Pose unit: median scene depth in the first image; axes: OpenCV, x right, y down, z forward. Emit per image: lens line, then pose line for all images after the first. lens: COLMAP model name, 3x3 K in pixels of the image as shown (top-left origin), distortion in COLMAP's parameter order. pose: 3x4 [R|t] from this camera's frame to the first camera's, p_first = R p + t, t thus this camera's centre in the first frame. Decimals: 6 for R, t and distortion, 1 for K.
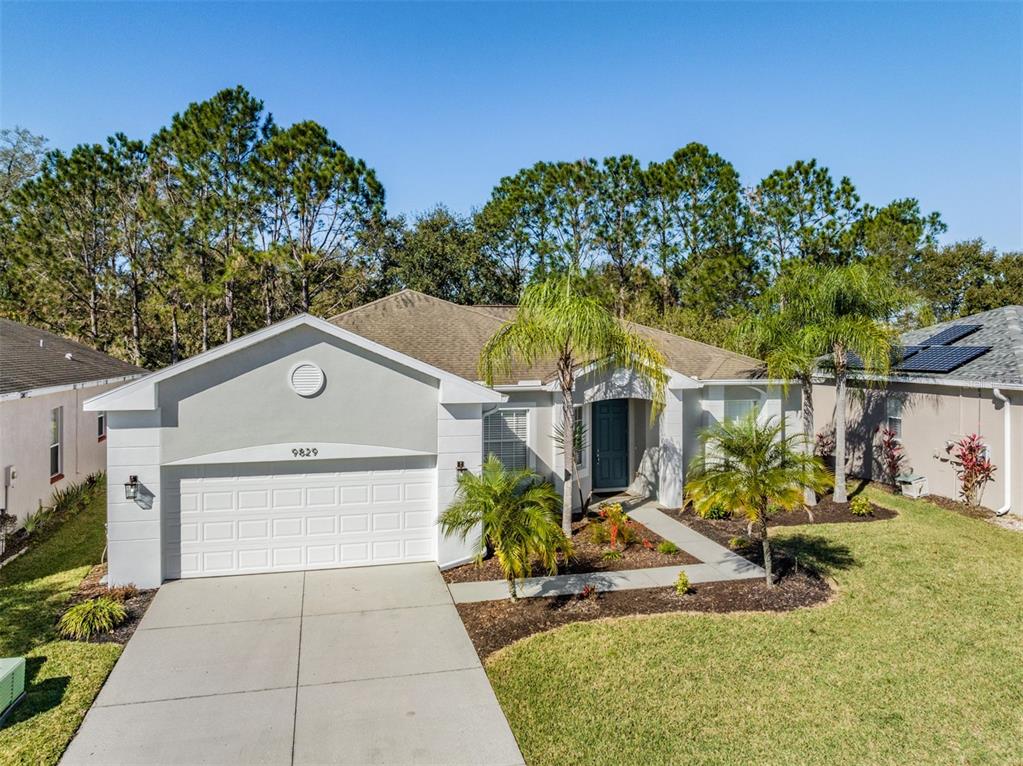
lens RADIAL K [[736.2, 0, 511.8], [0, 736.2, 336.2], [0, 0, 1]] dist [-0.035015, 0.000032]
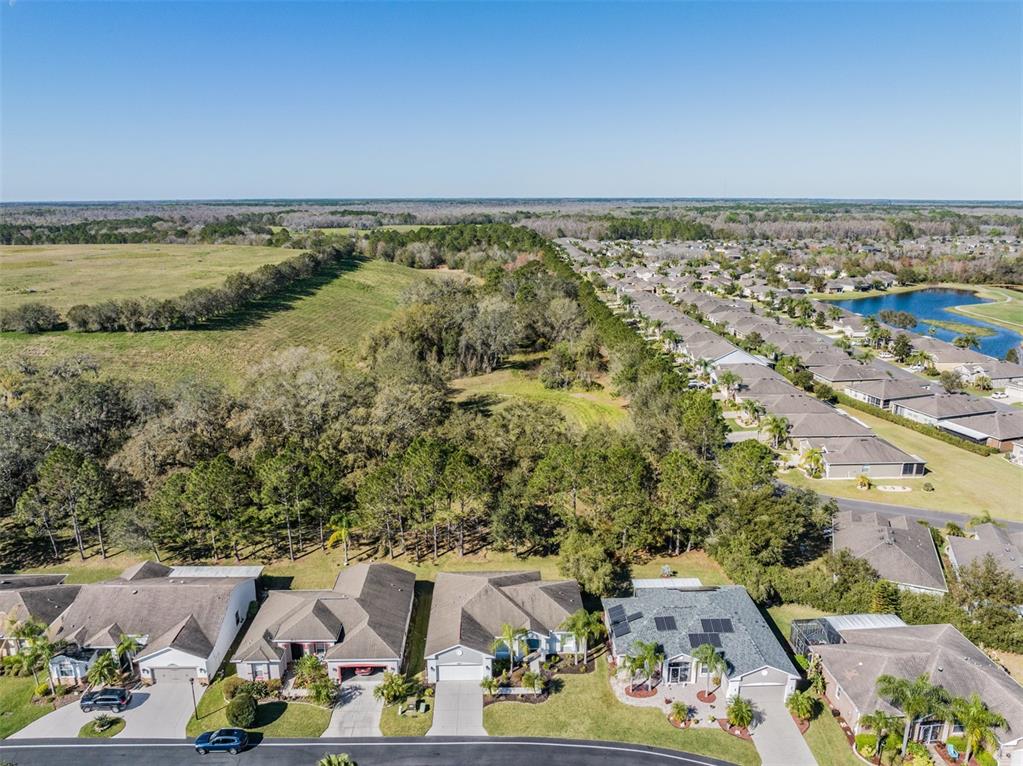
lens RADIAL K [[716.7, 0, 511.5], [0, 716.7, 383.0], [0, 0, 1]] dist [-0.035012, -0.004875]
pose [[0.976174, 0.055697, -0.209719, 1.108967], [0.000549, 0.965859, 0.259070, -3.250570], [0.216988, -0.253012, 0.942816, -3.444410]]
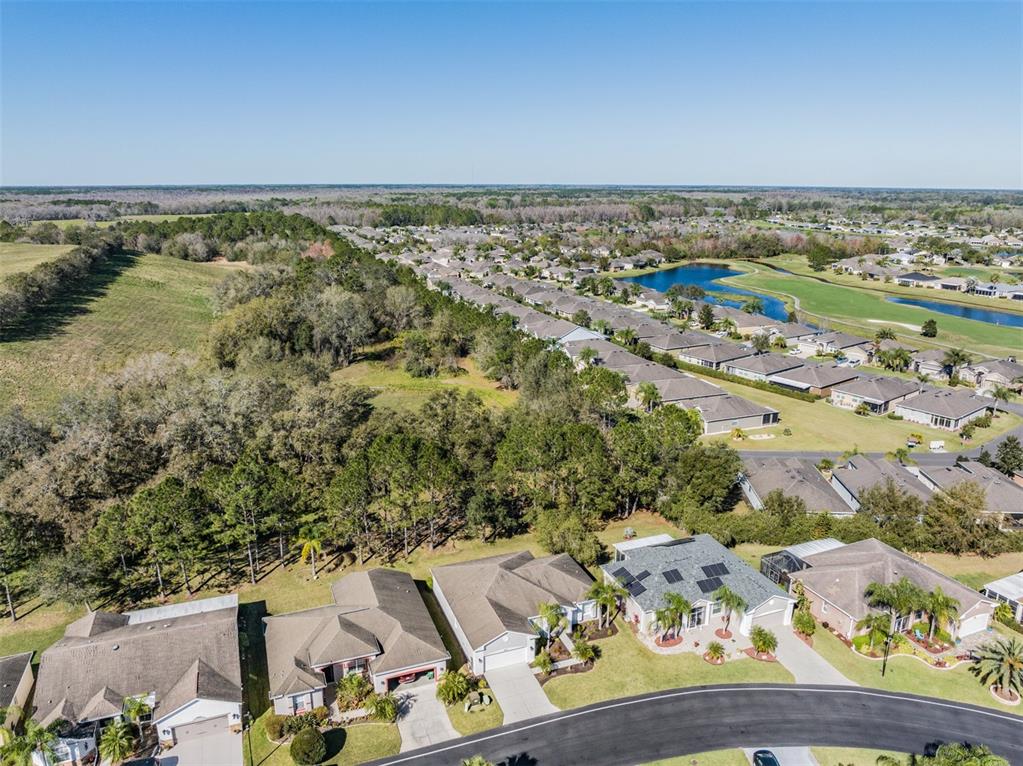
lens RADIAL K [[716.7, 0, 511.5], [0, 716.7, 383.0], [0, 0, 1]] dist [-0.035012, -0.004875]
pose [[0.992967, -0.026331, 0.115425, -0.790811], [-0.006522, 0.961307, 0.275401, -3.241333], [-0.118210, -0.274217, 0.954375, -3.596053]]
